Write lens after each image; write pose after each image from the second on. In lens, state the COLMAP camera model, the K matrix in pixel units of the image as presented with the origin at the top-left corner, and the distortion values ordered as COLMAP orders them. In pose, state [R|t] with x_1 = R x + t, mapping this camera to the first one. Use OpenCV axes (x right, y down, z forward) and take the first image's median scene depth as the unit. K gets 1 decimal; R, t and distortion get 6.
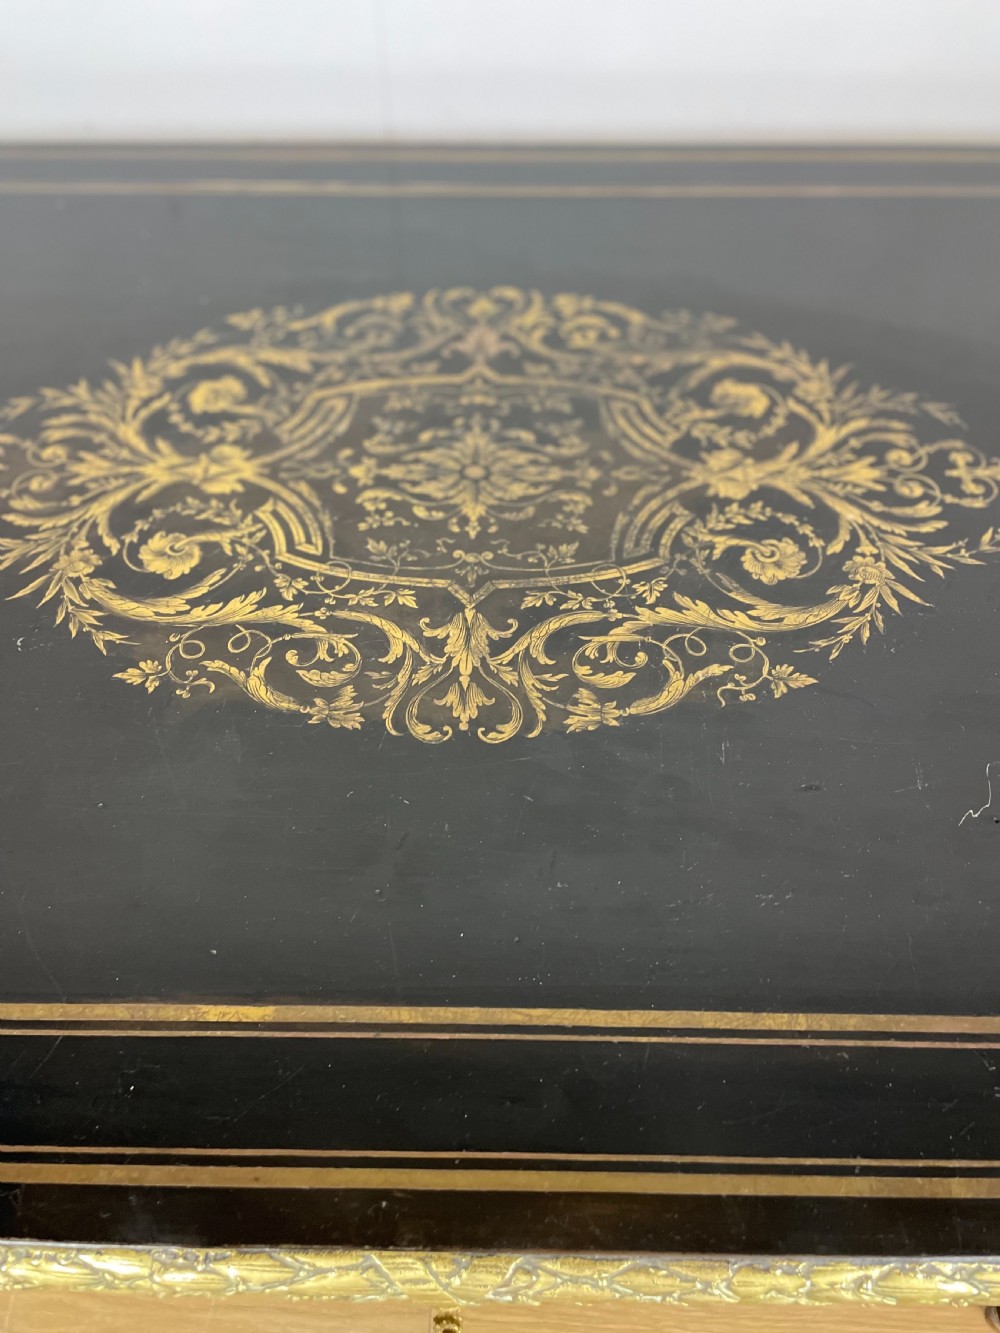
lens RADIAL K [[1009.2, 0, 500.0], [0, 1009.2, 666.5], [0, 0, 1]] dist [0.100481, -0.130996]
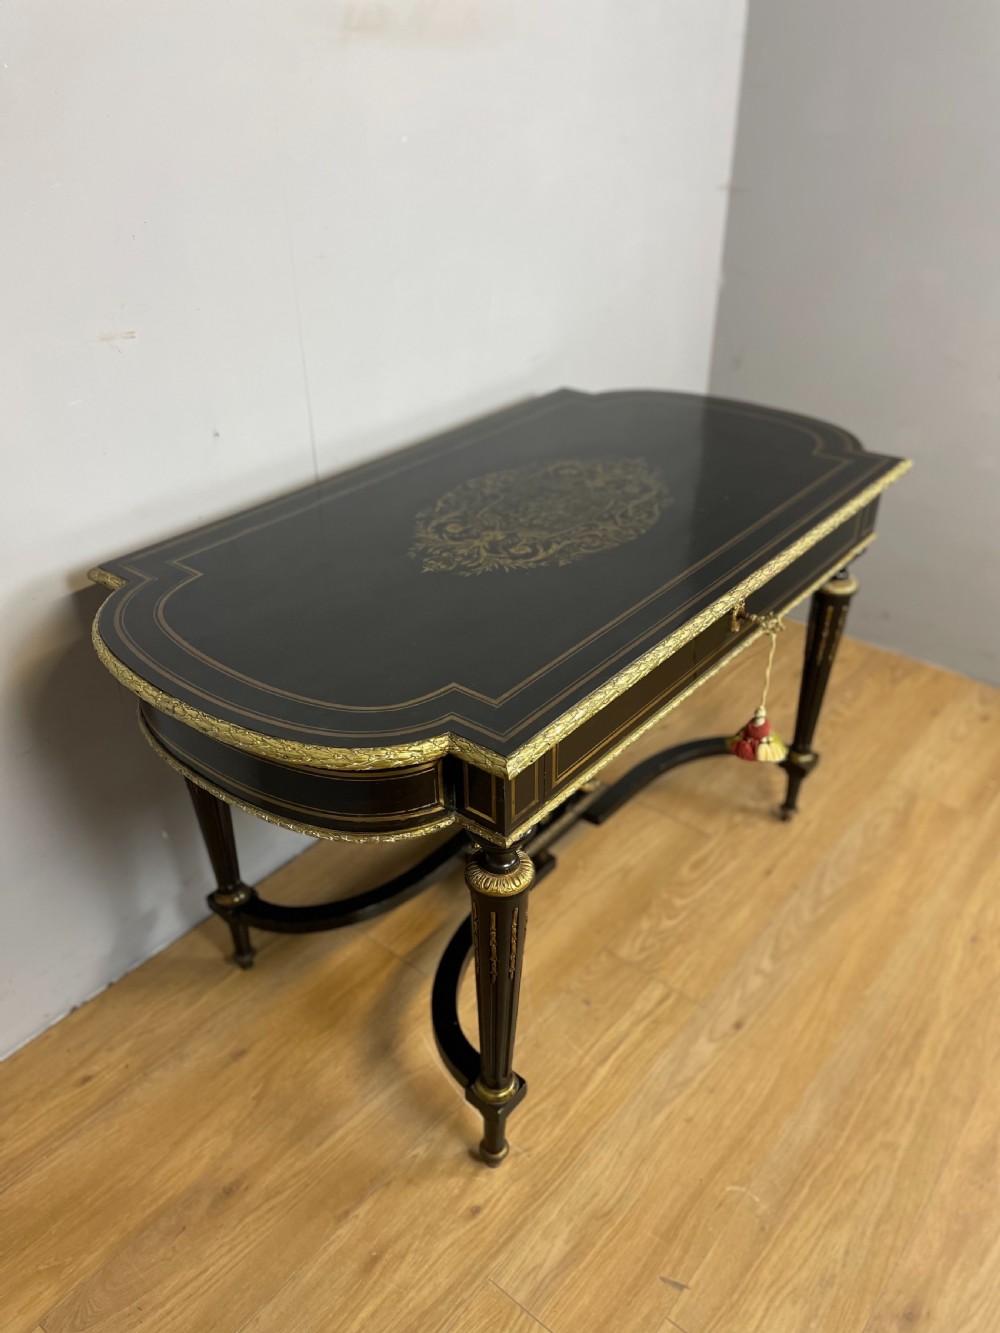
lens RADIAL K [[1009.2, 0, 500.0], [0, 1009.2, 666.5], [0, 0, 1]] dist [0.100481, -0.130996]
pose [[0.616343, -0.412174, 0.670994, -2.401224], [0.621598, 0.777771, -0.093206, 0.378618], [-0.483463, 0.474536, 0.735581, -0.934891]]
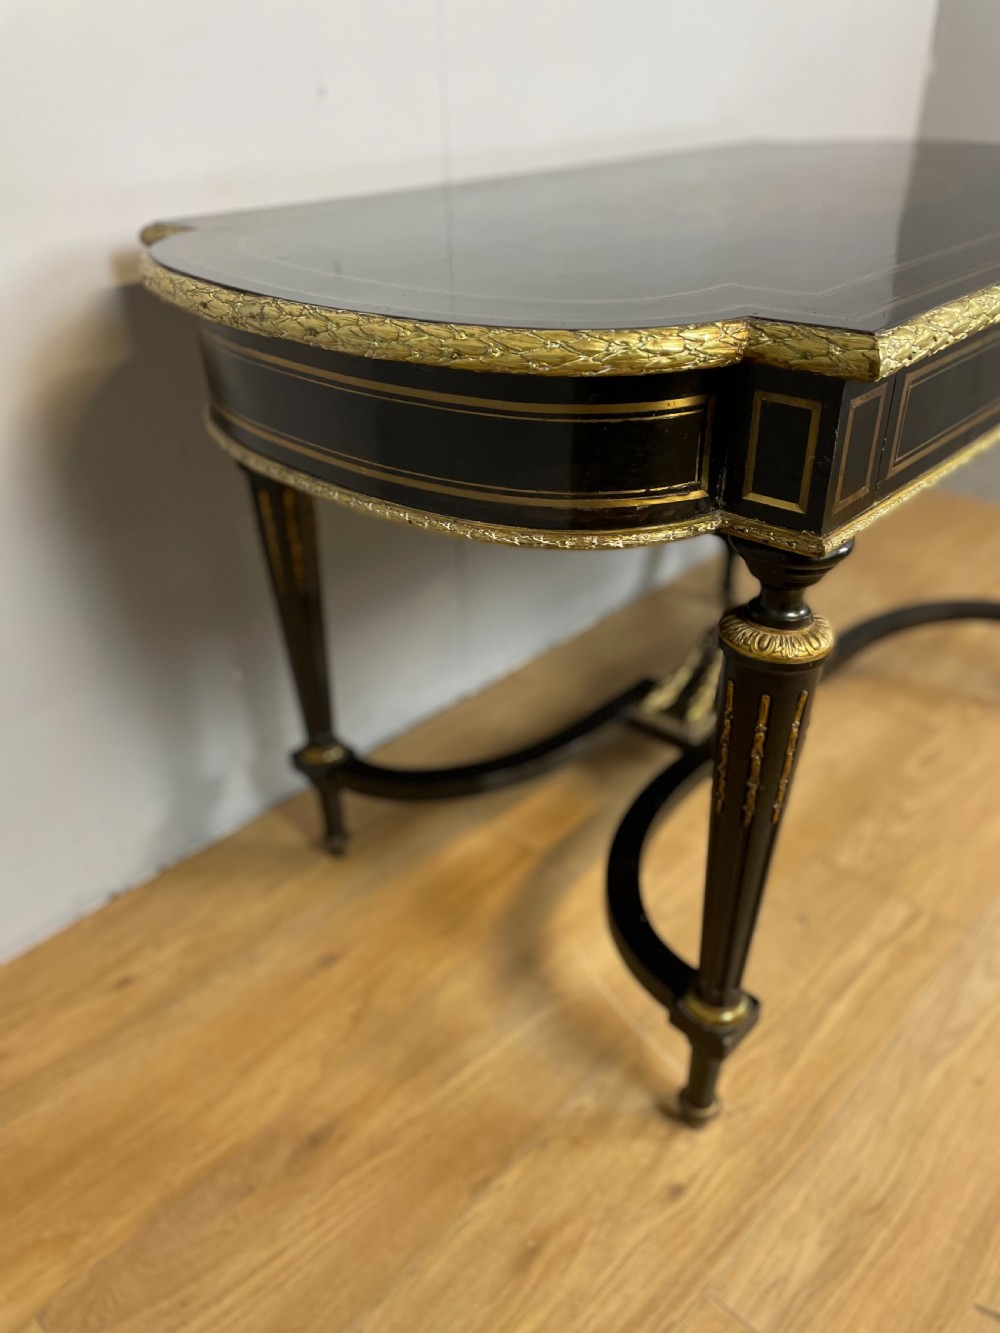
lens RADIAL K [[1012.4, 0, 493.5], [0, 1012.4, 662.4], [0, 0, 1]] dist [0.098996, -0.131627]
pose [[0.670845, -0.391051, 0.630116, -2.208612], [0.593076, 0.793011, -0.139266, 0.528514], [-0.445229, 0.467133, 0.763910, 0.135905]]
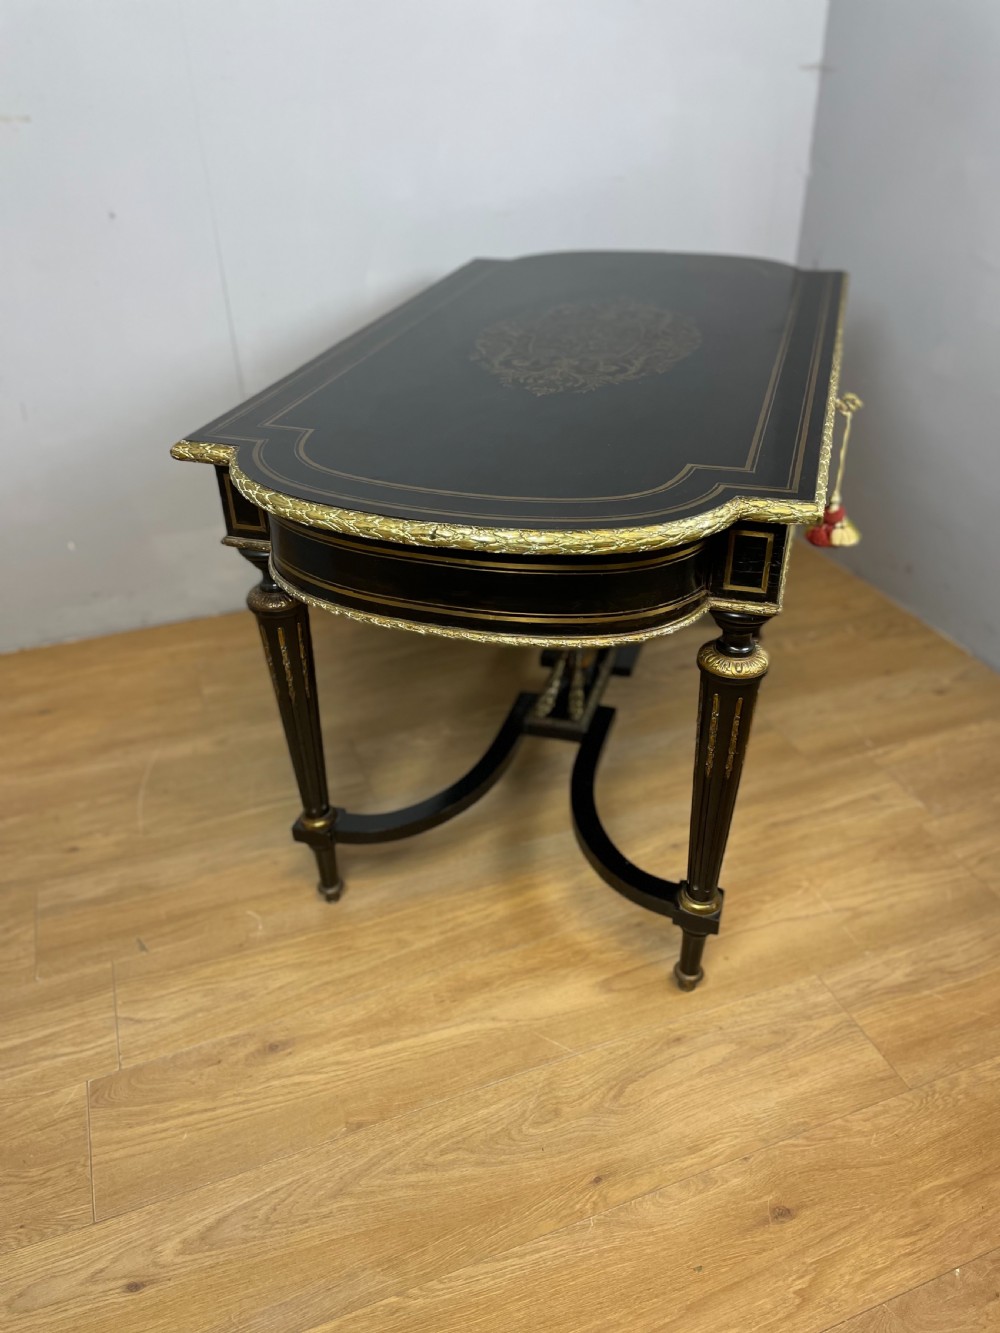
lens RADIAL K [[1009.2, 0, 500.0], [0, 1009.2, 666.5], [0, 0, 1]] dist [0.100481, -0.130996]
pose [[0.281898, -0.519034, 0.806931, -3.074974], [0.763360, 0.630824, 0.139082, -0.205131], [-0.581219, 0.576772, 0.574038, 0.019832]]
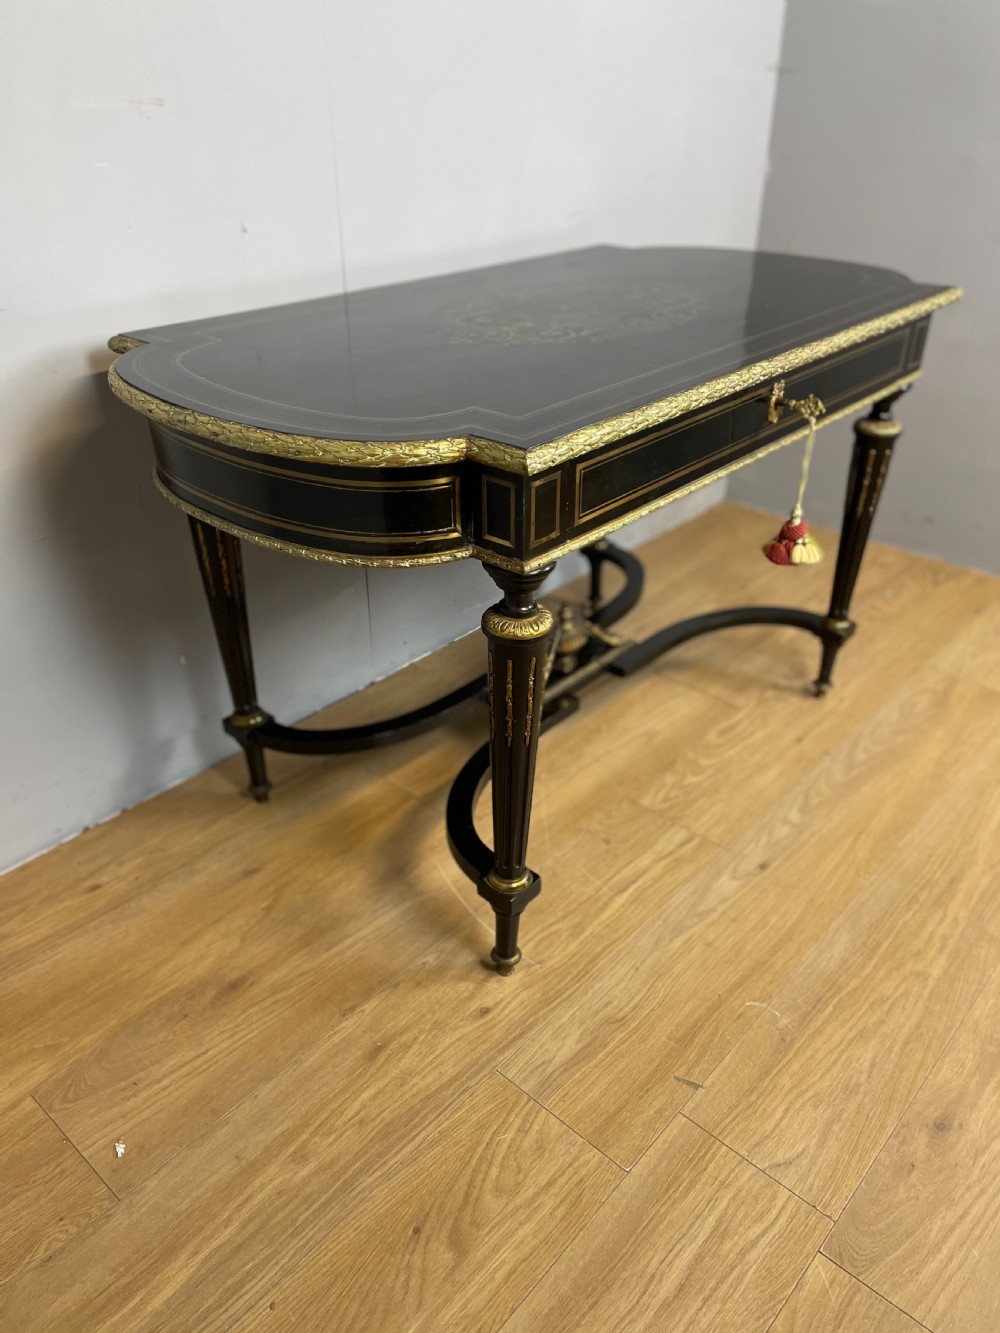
lens RADIAL K [[1009.6, 0, 501.2], [0, 1009.6, 670.0], [0, 0, 1]] dist [0.099879, -0.131652]
pose [[0.649130, -0.385771, 0.655599, -2.571820], [0.595734, 0.793739, -0.122799, 0.879707], [-0.473003, 0.470275, 0.745057, -0.589494]]
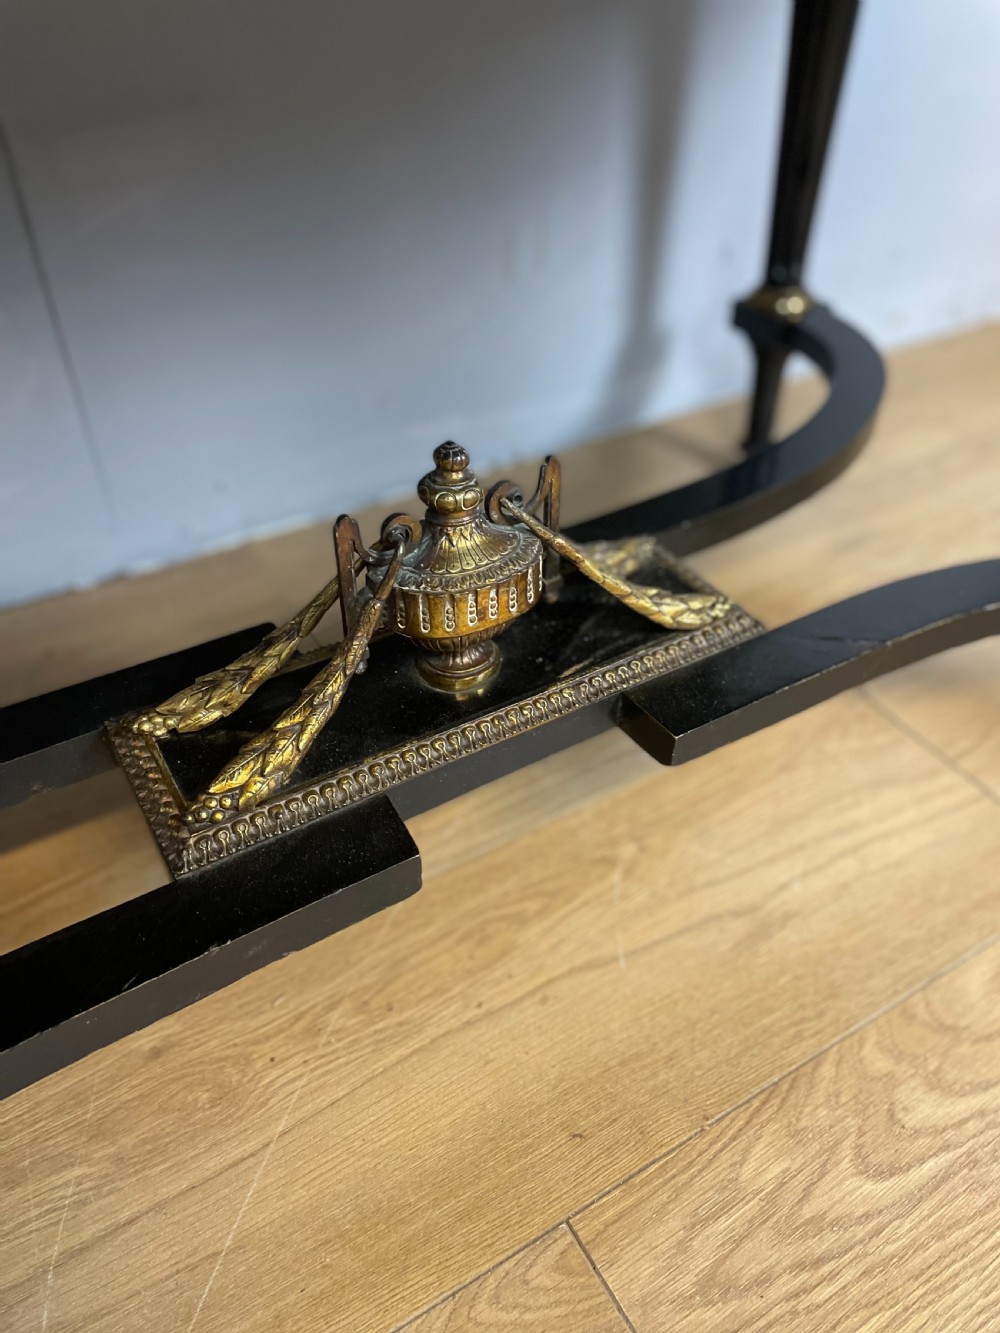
lens RADIAL K [[1009.2, 0, 500.0], [0, 1009.2, 666.5], [0, 0, 1]] dist [0.100481, -0.130996]
pose [[0.846126, -0.339299, 0.411032, -0.395778], [0.413010, 0.904854, -0.103257, 0.666205], [-0.336889, 0.257129, 0.905754, 1.091671]]
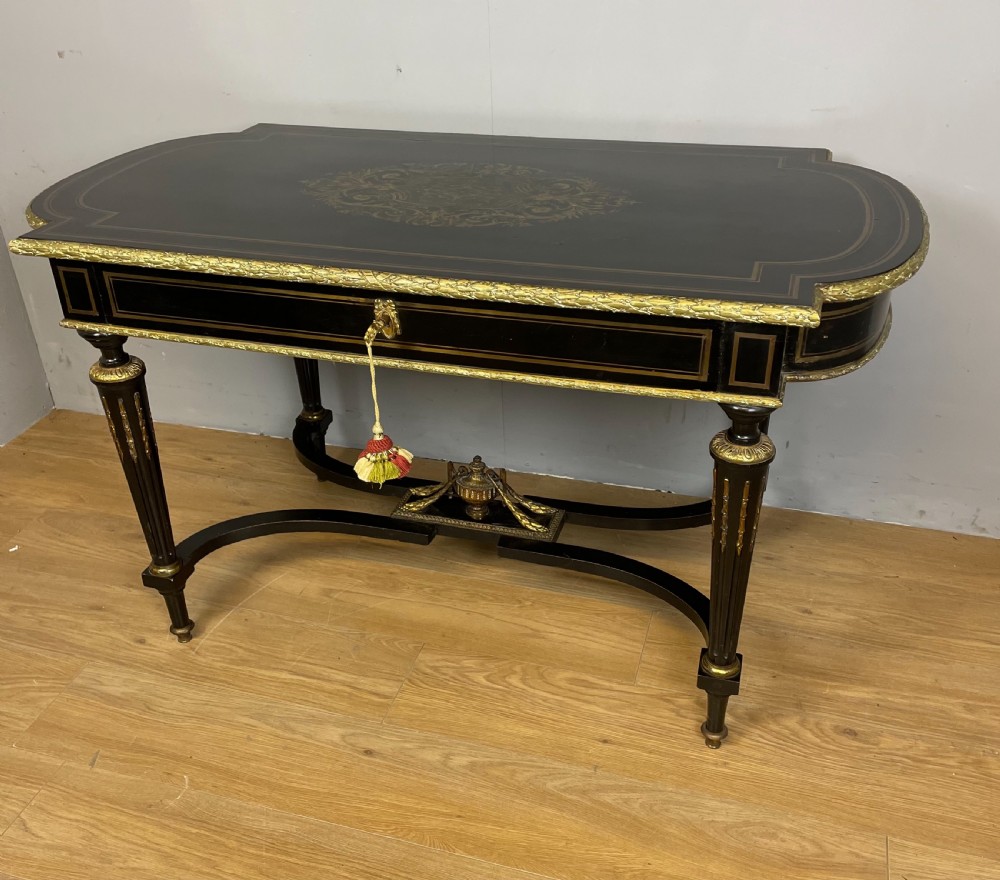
lens RADIAL K [[1006.1, 0, 498.7], [0, 1006.1, 457.5], [0, 0, 1]] dist [0.104312, -0.137626]
pose [[0.961780, 0.121942, -0.245171, 0.965543], [-0.200185, 0.924033, -0.325713, 1.582643], [0.186828, 0.362344, 0.913128, -1.529182]]
